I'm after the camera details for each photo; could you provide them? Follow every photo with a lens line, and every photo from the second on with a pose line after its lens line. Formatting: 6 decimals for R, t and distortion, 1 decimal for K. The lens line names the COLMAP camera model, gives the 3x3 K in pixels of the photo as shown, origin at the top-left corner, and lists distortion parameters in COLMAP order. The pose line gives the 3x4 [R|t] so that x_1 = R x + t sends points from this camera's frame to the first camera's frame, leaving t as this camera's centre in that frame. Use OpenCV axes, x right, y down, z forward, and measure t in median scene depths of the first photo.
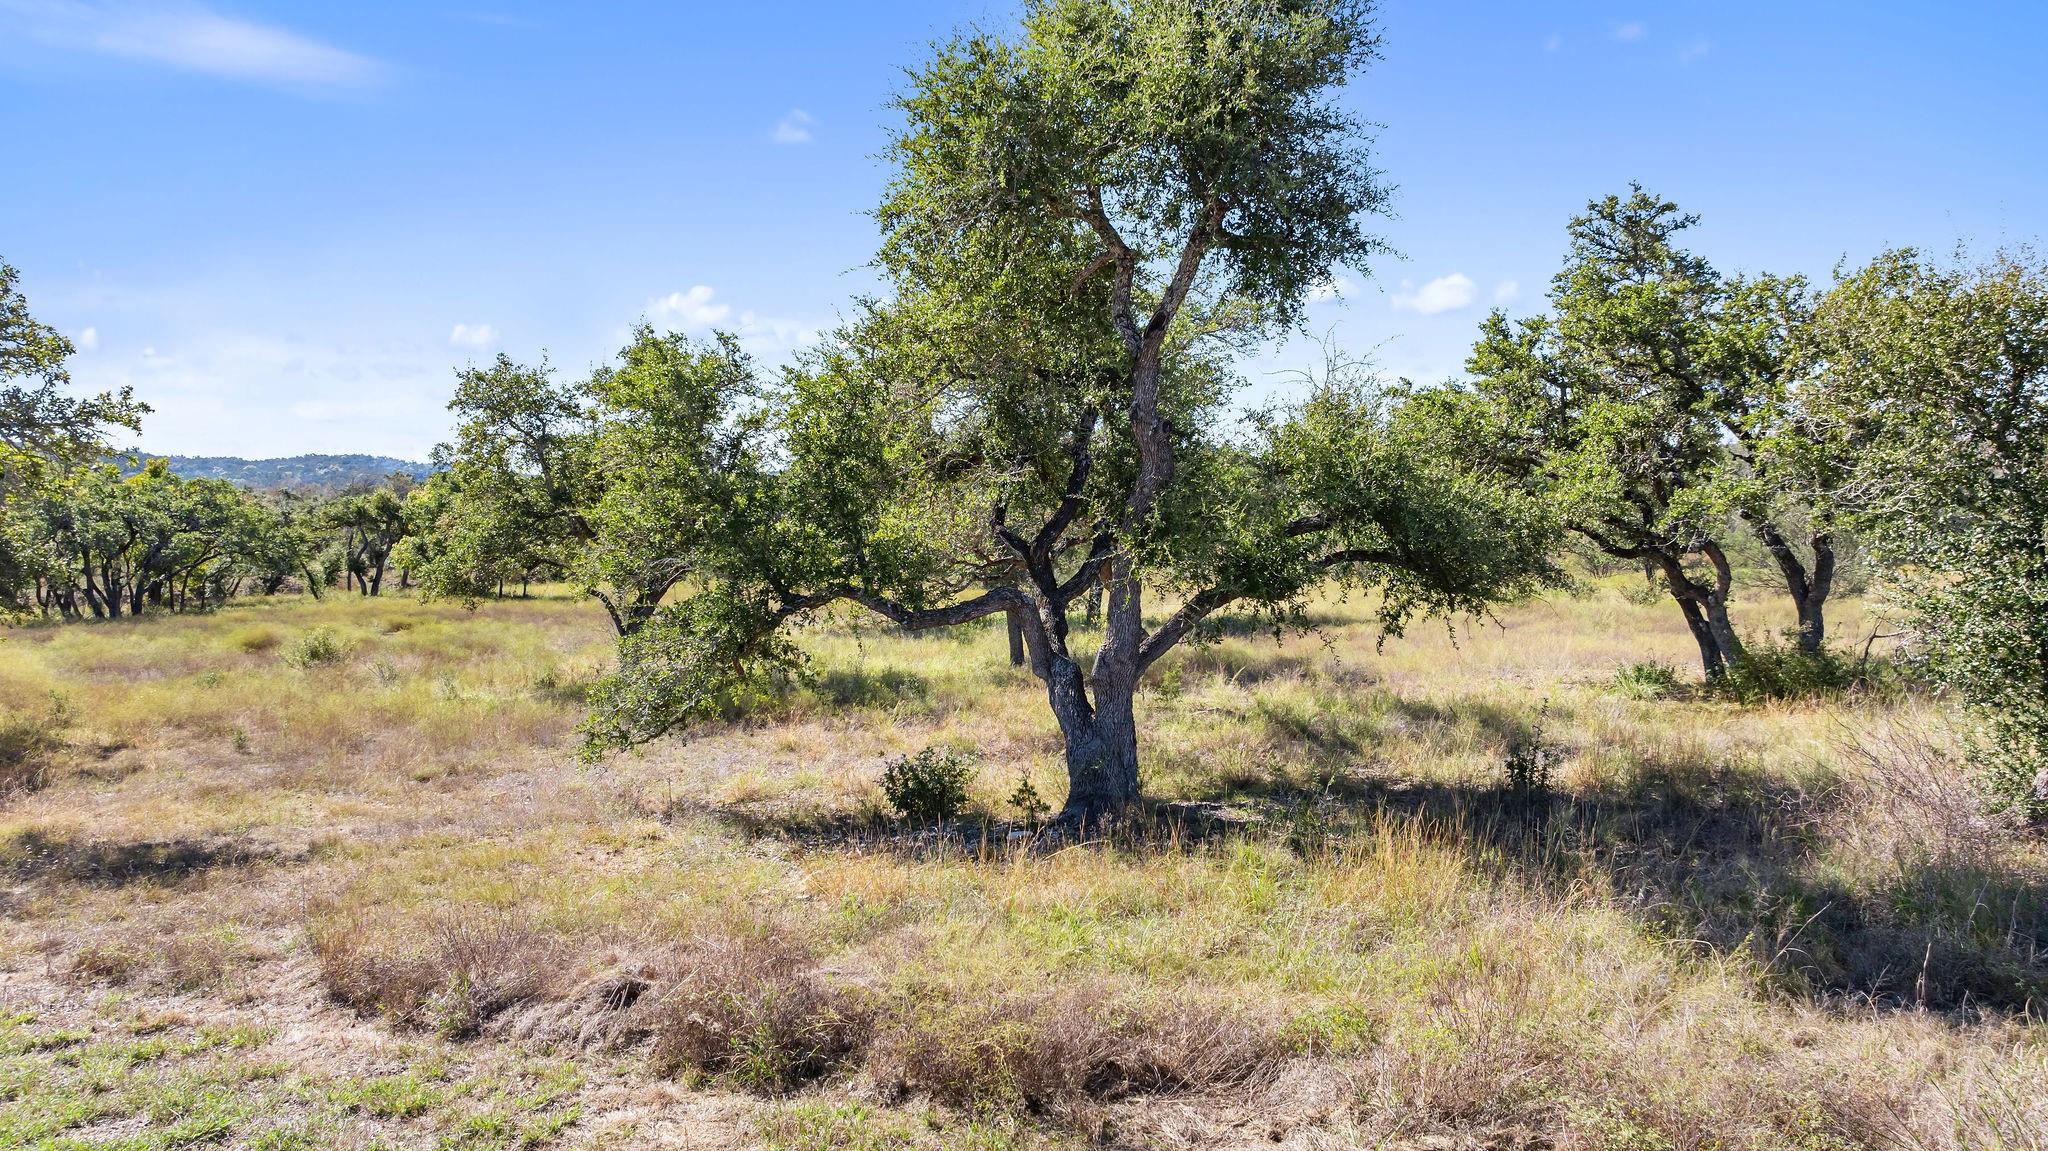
lens RADIAL K [[1553.6, 0, 1037.5], [0, 1553.6, 565.8], [0, 0, 1]] dist [-0.013103, 0.011879]
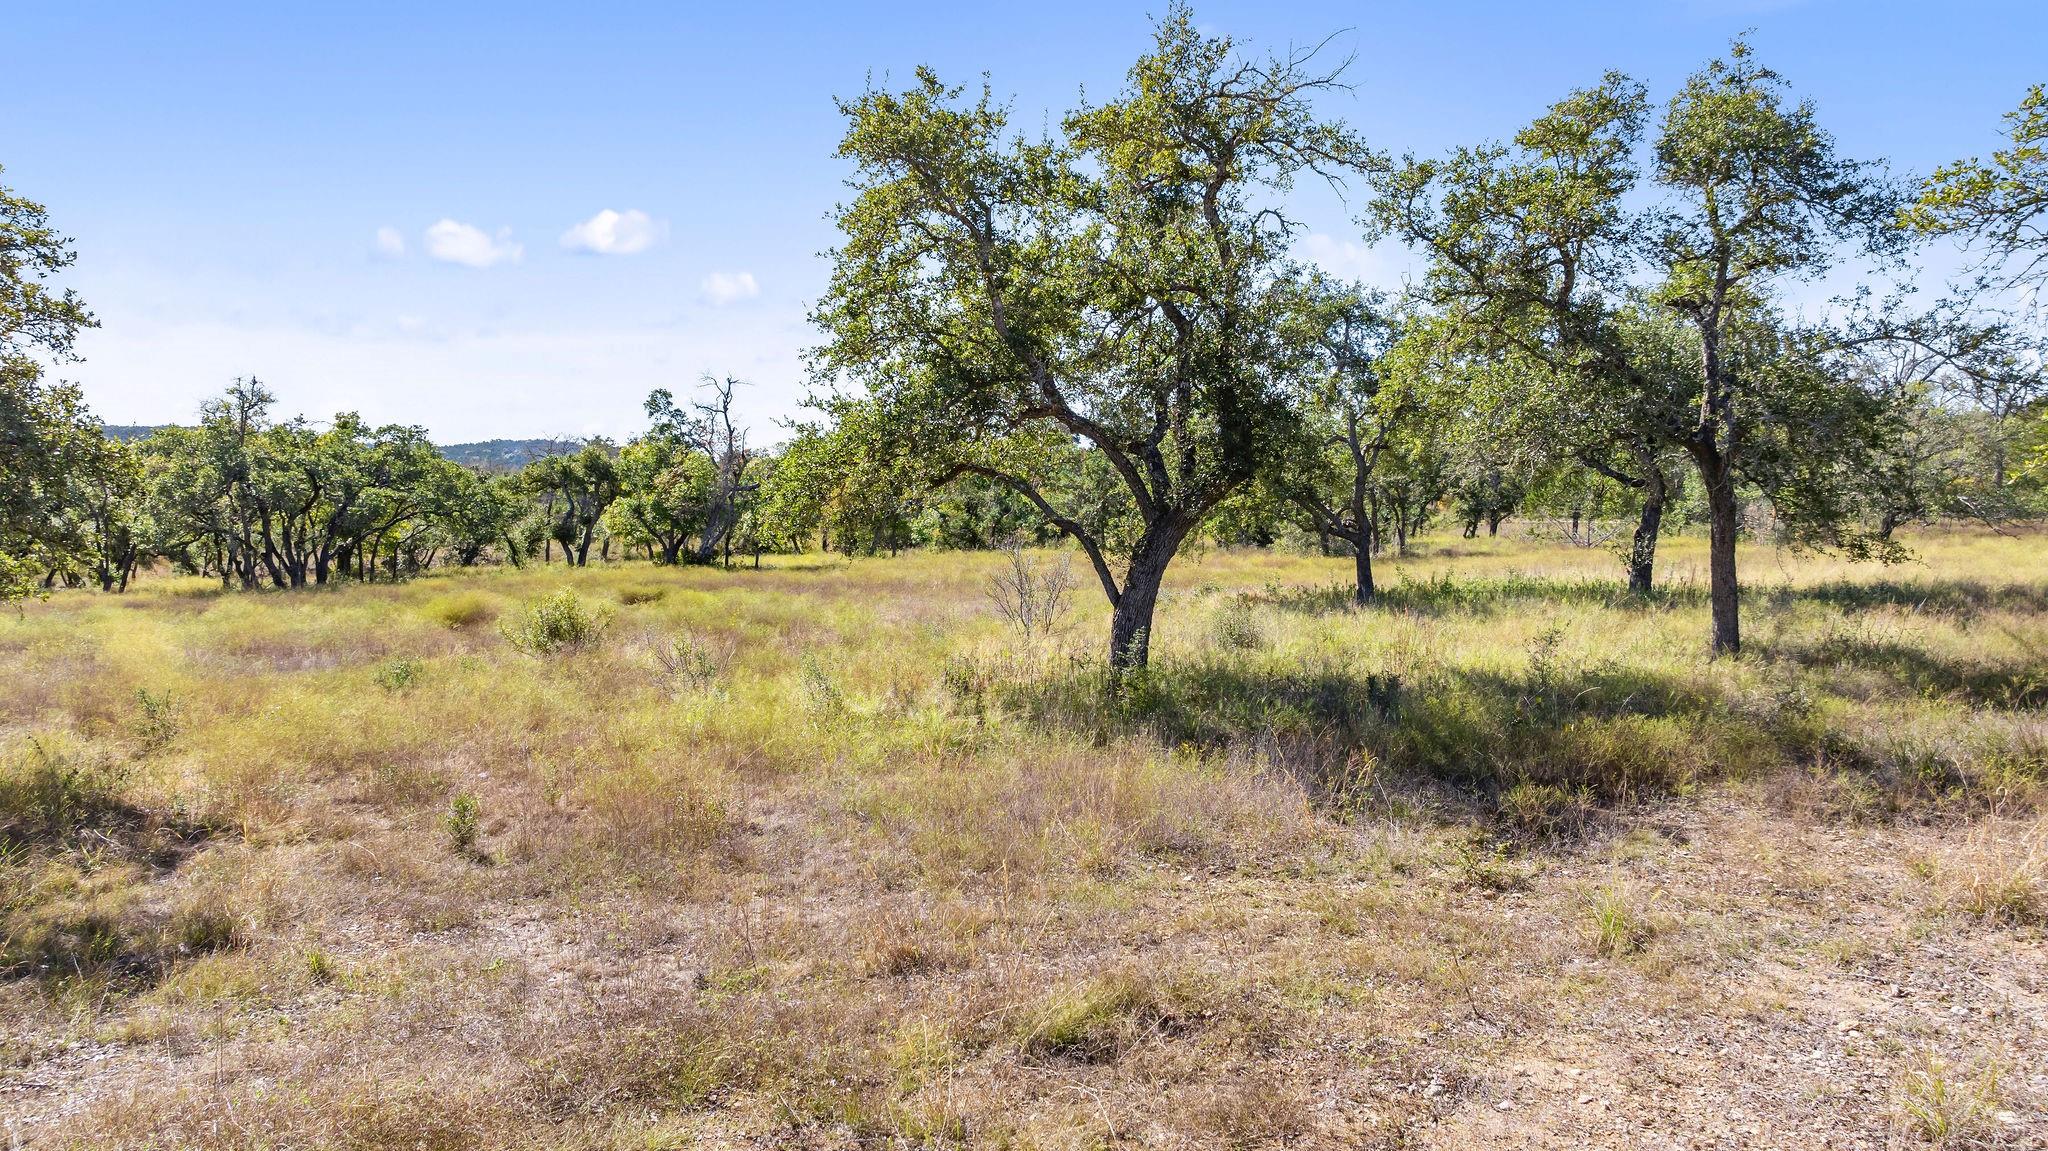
lens RADIAL K [[1553.6, 0, 1006.4], [0, 1553.6, 580.8], [0, 0, 1]] dist [-0.013103, 0.011879]
pose [[0.992791, 0.008617, -0.119548, -0.104614], [-0.006518, 0.999818, 0.017938, 0.011690], [0.119681, -0.017029, 0.992666, 0.197101]]
